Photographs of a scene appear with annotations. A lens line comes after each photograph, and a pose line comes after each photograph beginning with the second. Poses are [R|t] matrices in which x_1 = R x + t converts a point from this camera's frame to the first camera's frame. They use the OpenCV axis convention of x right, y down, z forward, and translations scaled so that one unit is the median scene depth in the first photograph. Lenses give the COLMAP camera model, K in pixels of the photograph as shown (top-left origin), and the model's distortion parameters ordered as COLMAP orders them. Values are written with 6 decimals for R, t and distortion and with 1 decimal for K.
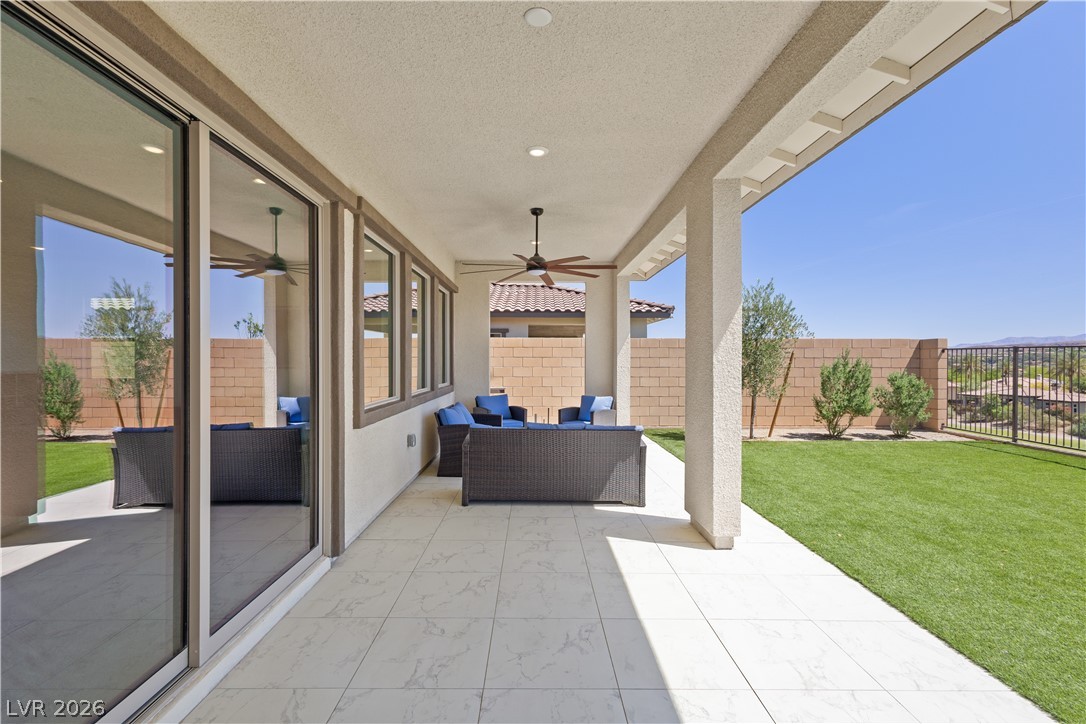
lens RADIAL K [[500.2, 0, 537.7], [0, 500.2, 361.8], [0, 0, 1]] dist [0.010014, -0.002152]
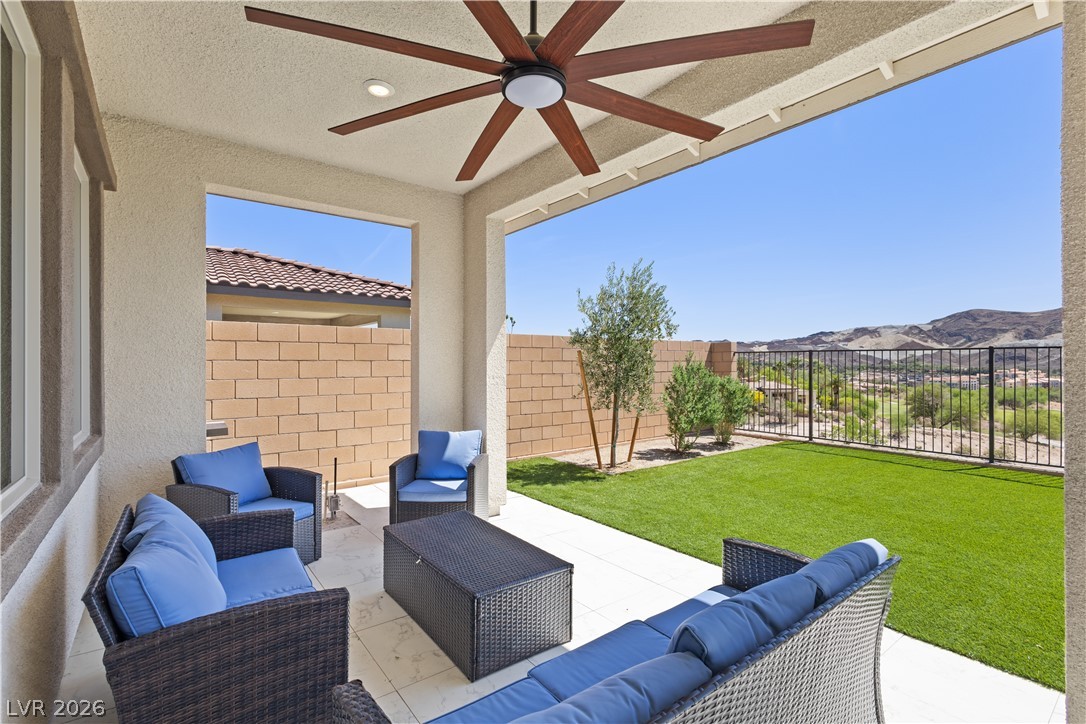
lens RADIAL K [[500.2, 0, 546.0], [0, 500.2, 356.7], [0, 0, 1]] dist [0.010014, -0.002152]
pose [[0.797530, 0.004320, 0.603264, -0.105784], [0.006963, 0.999842, -0.016364, -0.002309], [-0.603239, 0.017251, 0.797374, 0.404835]]
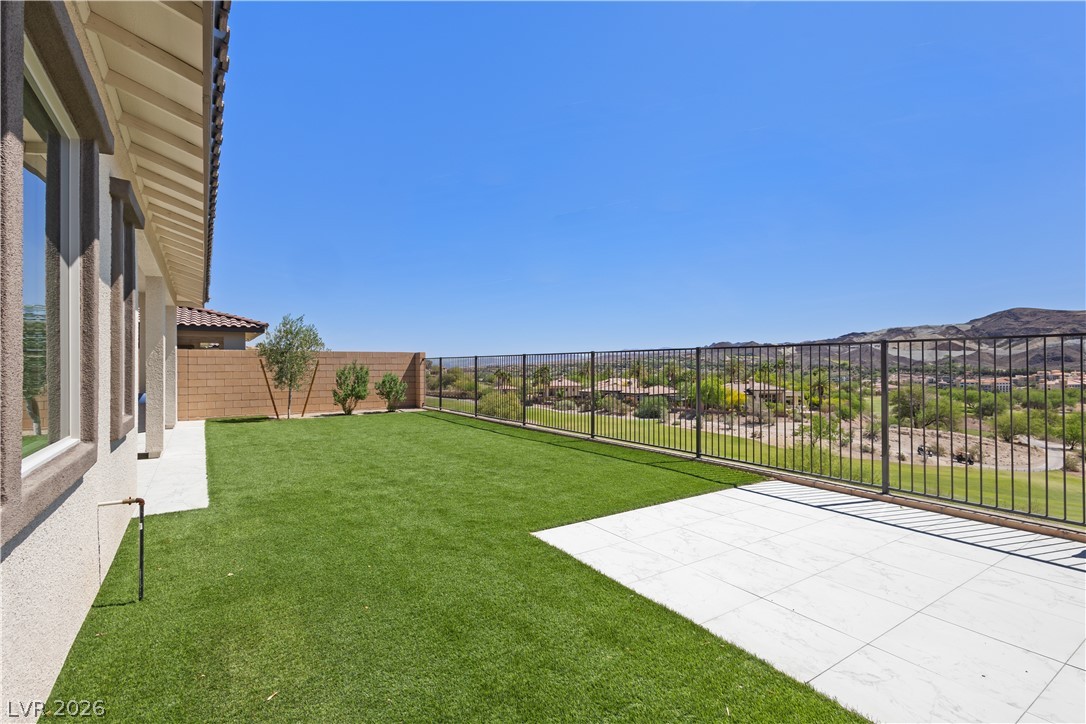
lens RADIAL K [[500.2, 0, 544.9], [0, 500.2, 363.9], [0, 0, 1]] dist [0.010014, -0.002152]
pose [[0.830980, -0.004094, 0.556288, 0.208382], [0.010232, 0.999916, -0.007925, 0.009502], [-0.556209, 0.012278, 0.830952, -0.596268]]
